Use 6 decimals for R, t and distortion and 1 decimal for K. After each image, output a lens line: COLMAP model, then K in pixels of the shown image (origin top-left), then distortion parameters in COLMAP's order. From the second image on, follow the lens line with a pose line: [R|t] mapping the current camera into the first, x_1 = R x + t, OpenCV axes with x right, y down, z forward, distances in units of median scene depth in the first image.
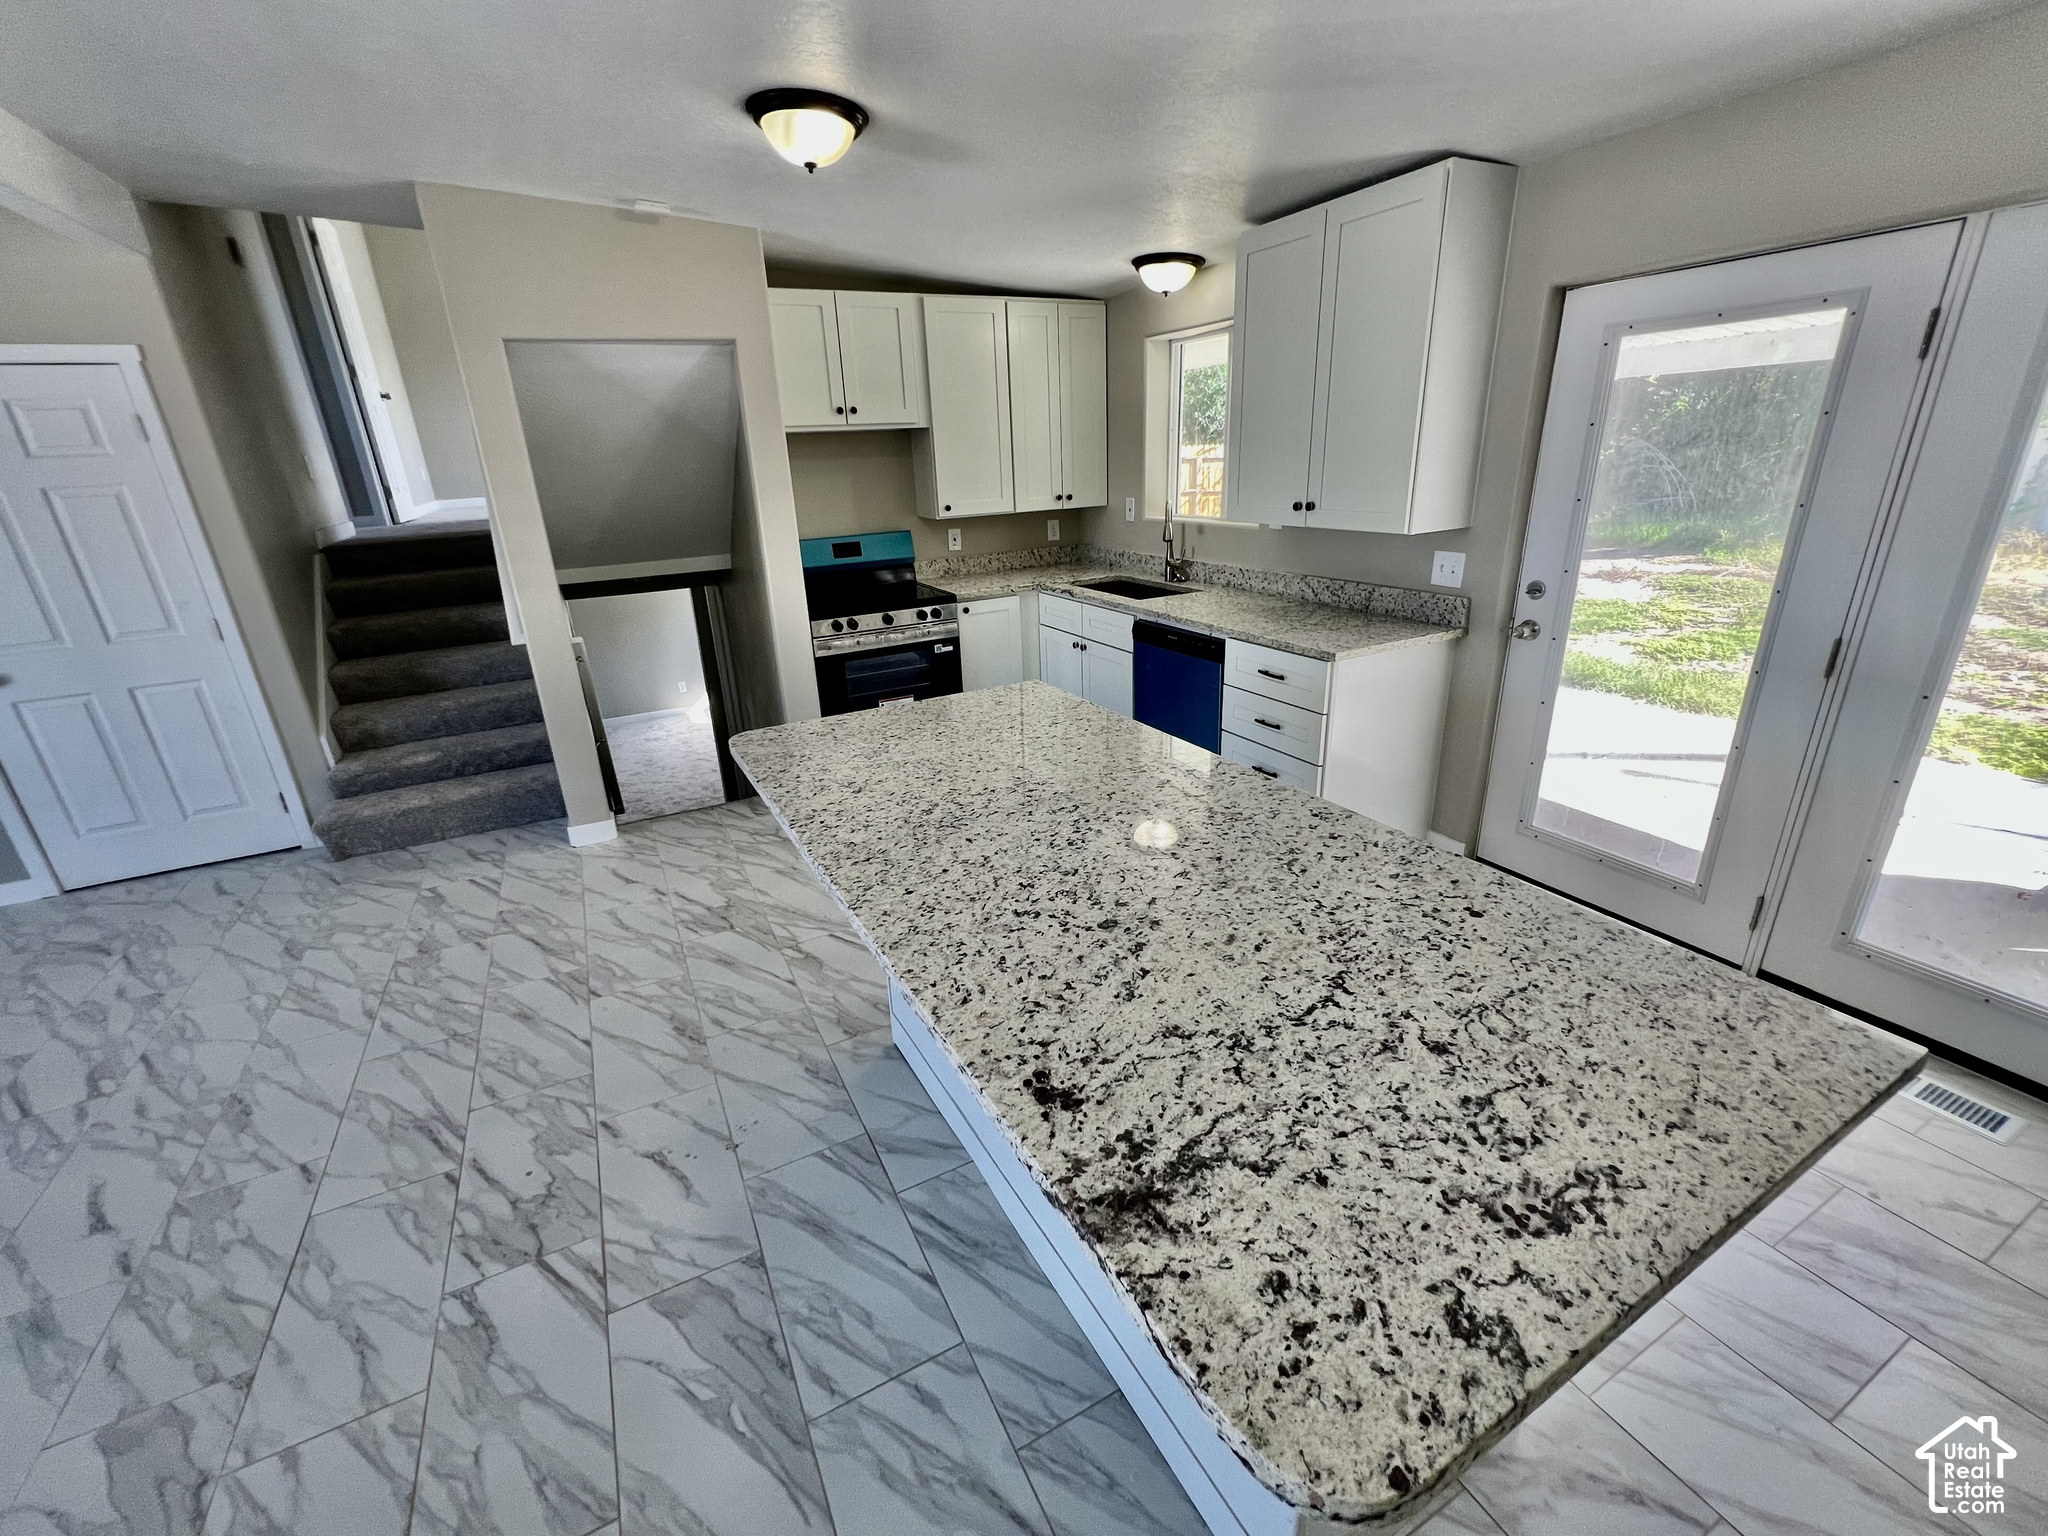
lens RADIAL K [[851.4, 0, 1024.0], [0, 851.4, 768.0], [0, 0, 1]] dist [0.010837, 0.000160]
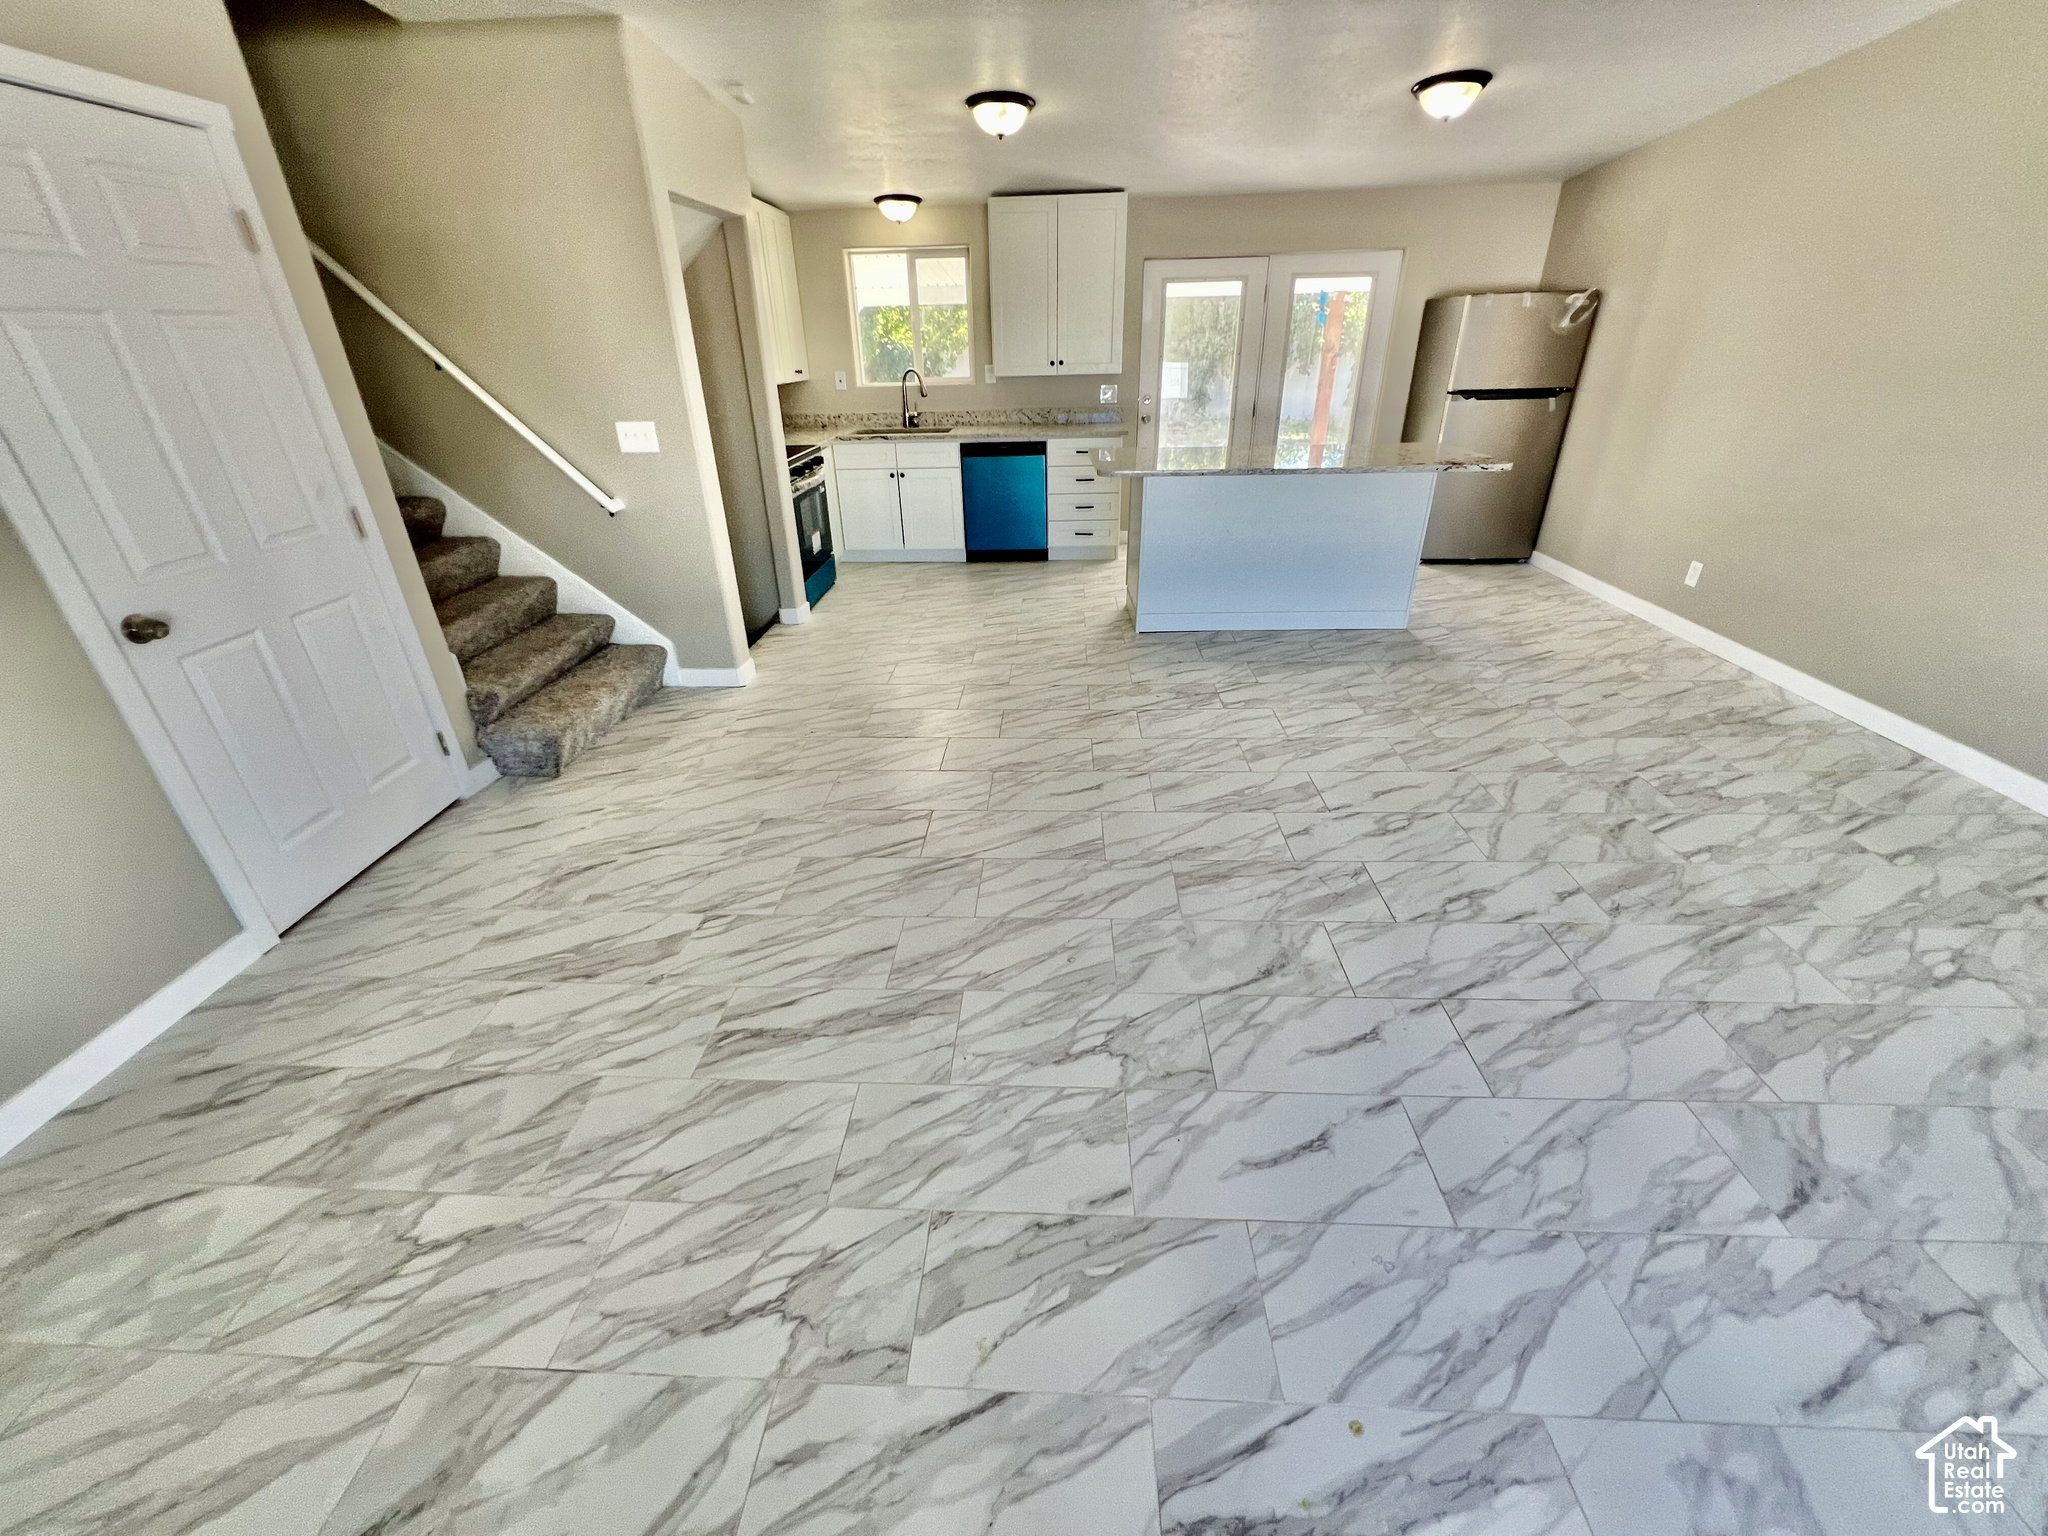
lens RADIAL K [[810.8, 0, 1024.0], [0, 810.8, 768.0], [0, 0, 1]] dist [0.001265, 0.000097]
pose [[0.490912, -0.376938, 0.785445, -1.551852], [0.316801, 0.917073, 0.242103, 0.063023], [-0.811568, 0.129979, 0.569616, 0.164256]]
